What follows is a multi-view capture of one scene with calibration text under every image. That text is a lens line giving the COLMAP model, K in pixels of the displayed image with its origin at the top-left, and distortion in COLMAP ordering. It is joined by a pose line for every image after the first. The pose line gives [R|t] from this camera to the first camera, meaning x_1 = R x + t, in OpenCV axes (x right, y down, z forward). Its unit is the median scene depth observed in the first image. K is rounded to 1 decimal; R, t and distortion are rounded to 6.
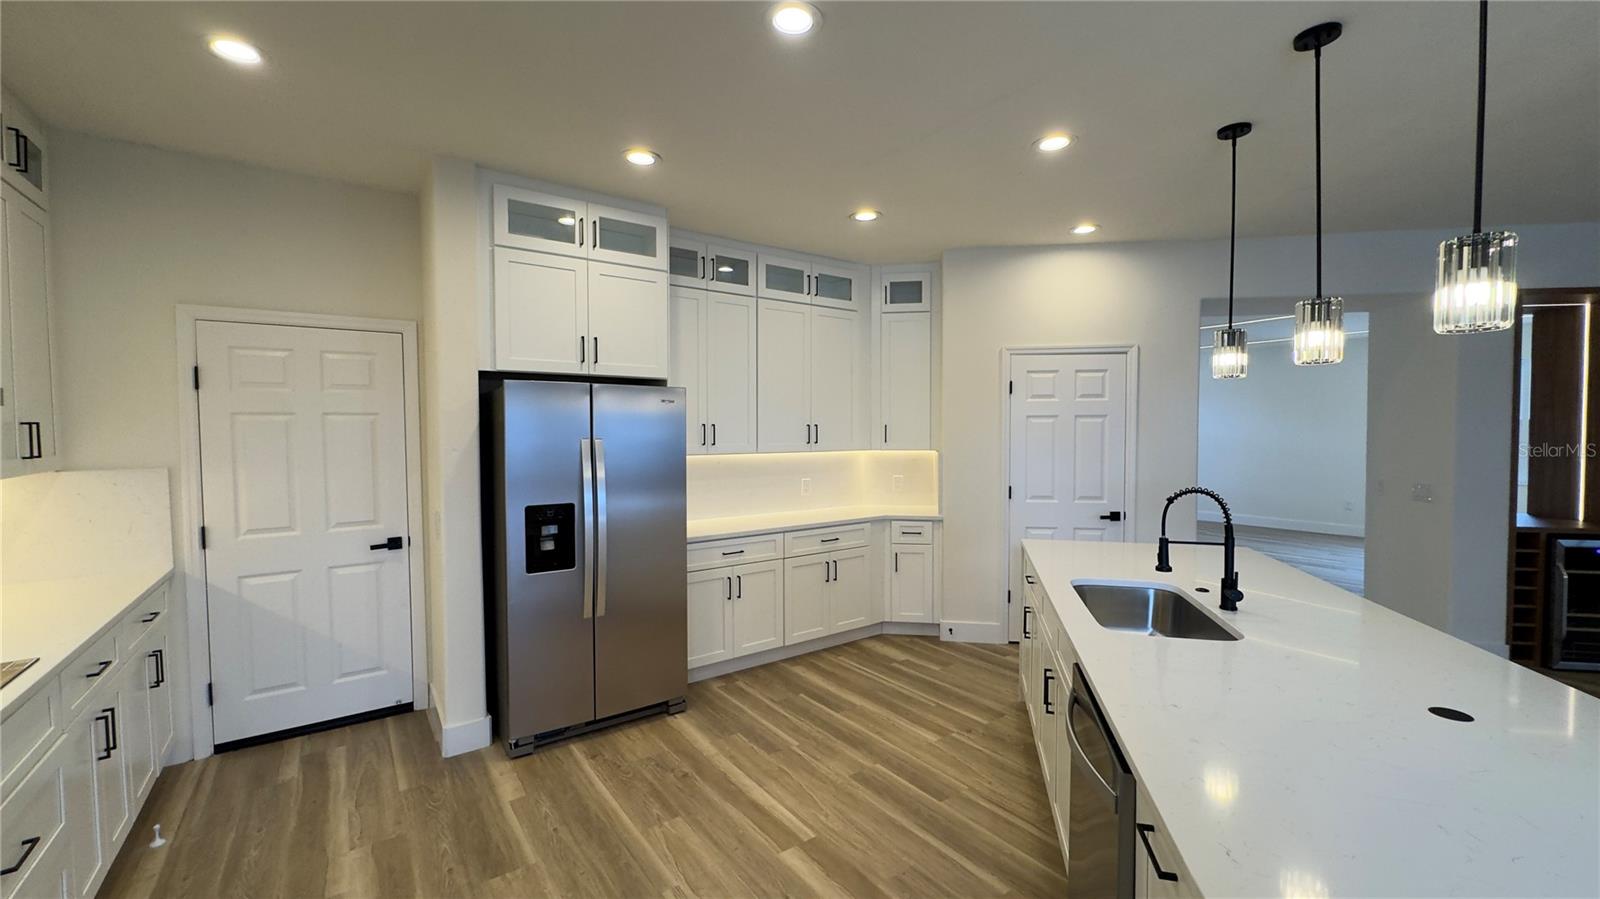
lens RADIAL K [[639.5, 0, 800.0], [0, 639.5, 449.5], [0, 0, 1]] dist [-0.003908, -0.000034]
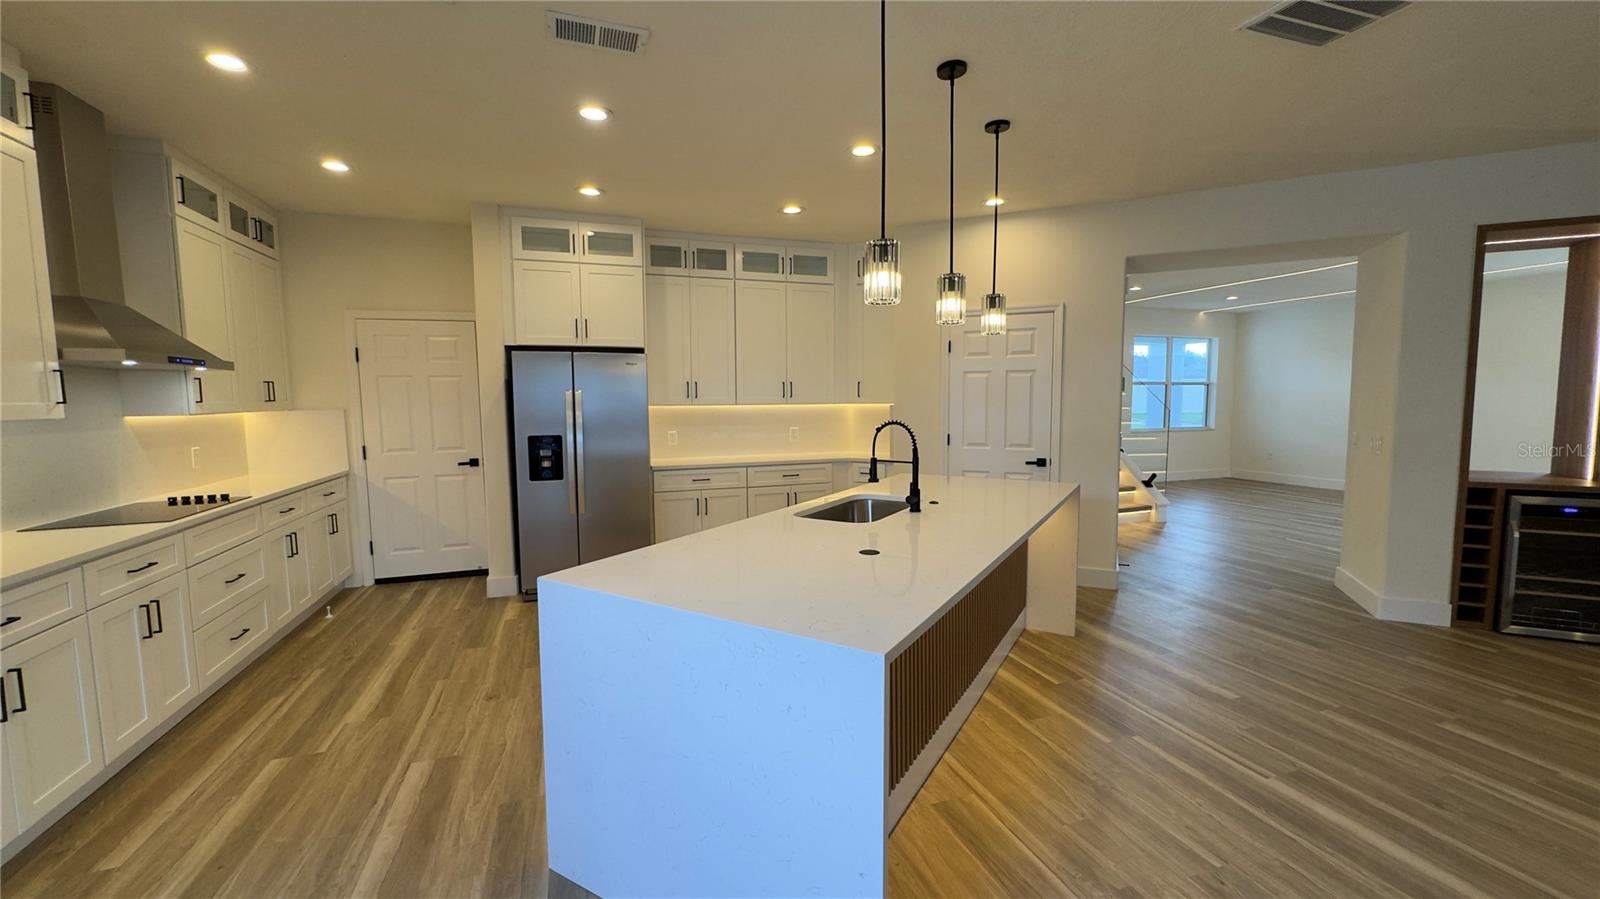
lens RADIAL K [[639.5, 0, 800.0], [0, 639.5, 449.5], [0, 0, 1]] dist [-0.003908, -0.000034]
pose [[0.957799, 0.019416, -0.286781, 0.491993], [-0.004159, 0.998548, 0.053713, 0.030161], [0.287408, -0.050254, 0.956489, -0.201099]]
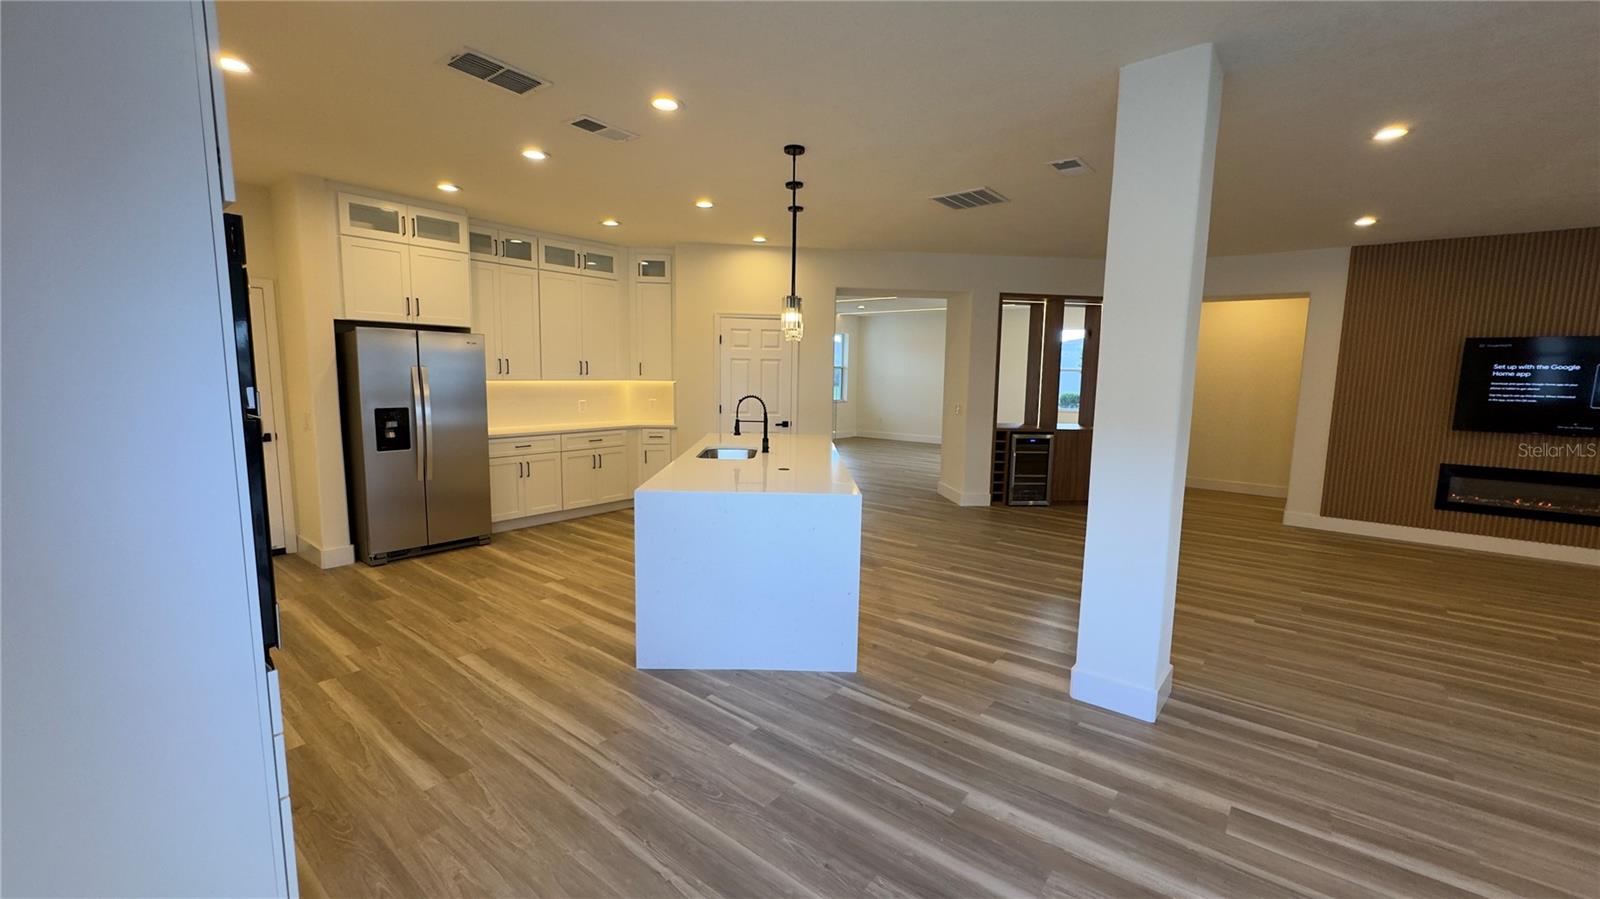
lens RADIAL K [[641.8, 0, 800.0], [0, 641.8, 449.5], [0, 0, 1]] dist [0.000942, -0.007692]
pose [[0.964755, -0.012580, 0.262848, 0.132650], [-0.011628, 0.995843, 0.090342, 0.027826], [-0.262892, -0.090215, 0.960598, -0.645949]]
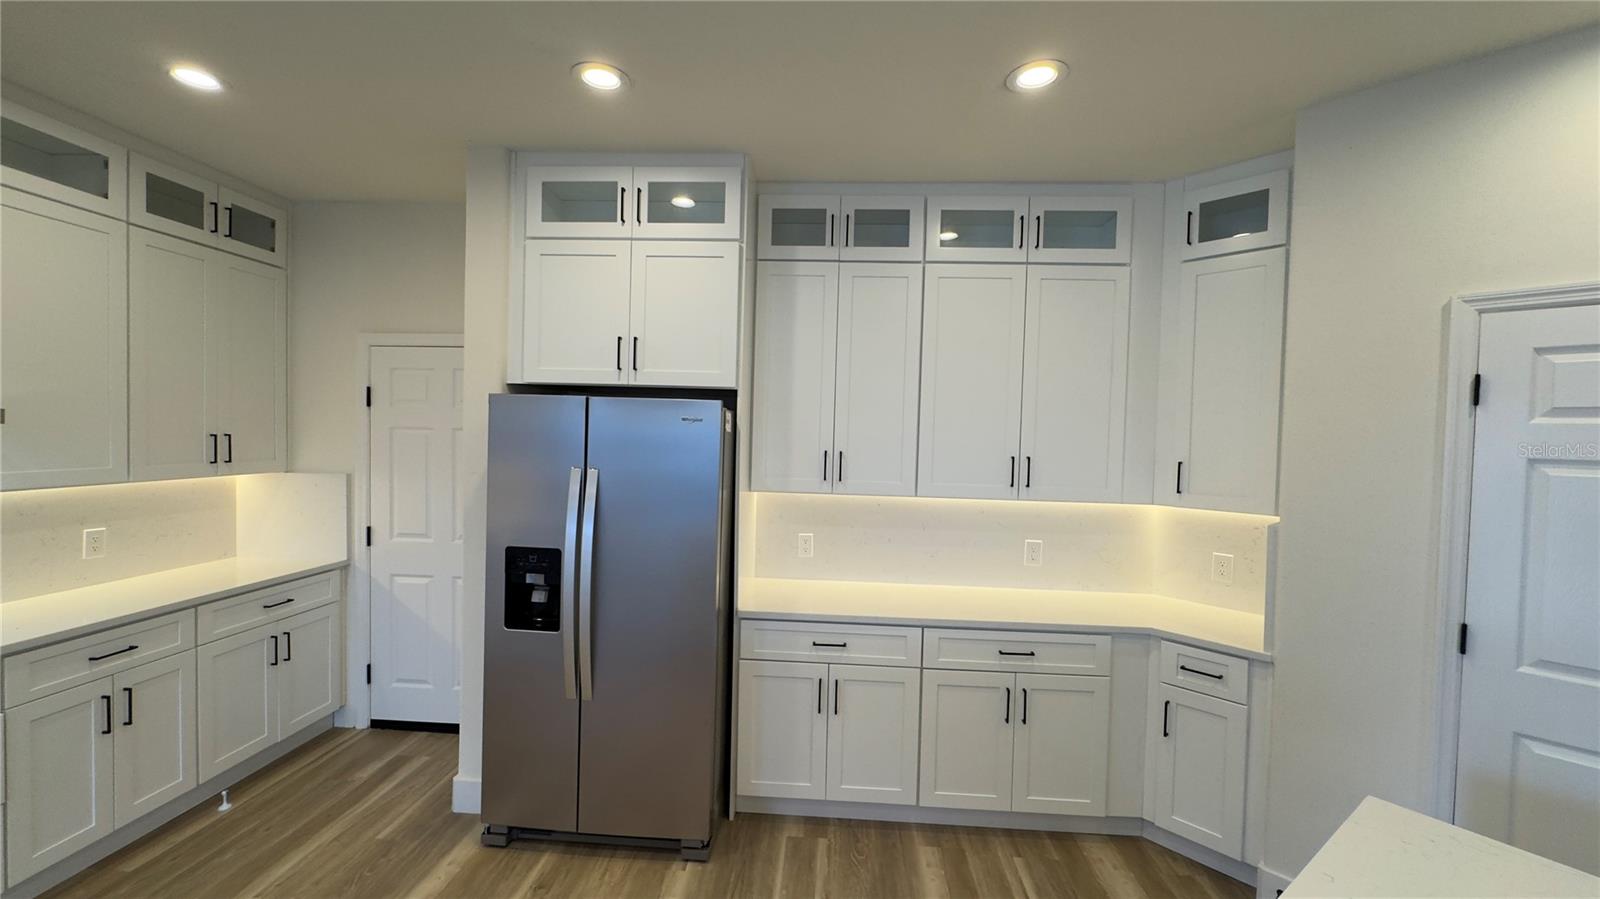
lens RADIAL K [[641.8, 0, 800.0], [0, 641.8, 449.5], [0, 0, 1]] dist [0.000942, -0.007692]
pose [[0.772897, 0.037820, -0.633404, 0.309462], [-0.048854, 0.998806, 0.000024, -0.044203], [0.632648, 0.030926, 0.773821, 0.480779]]
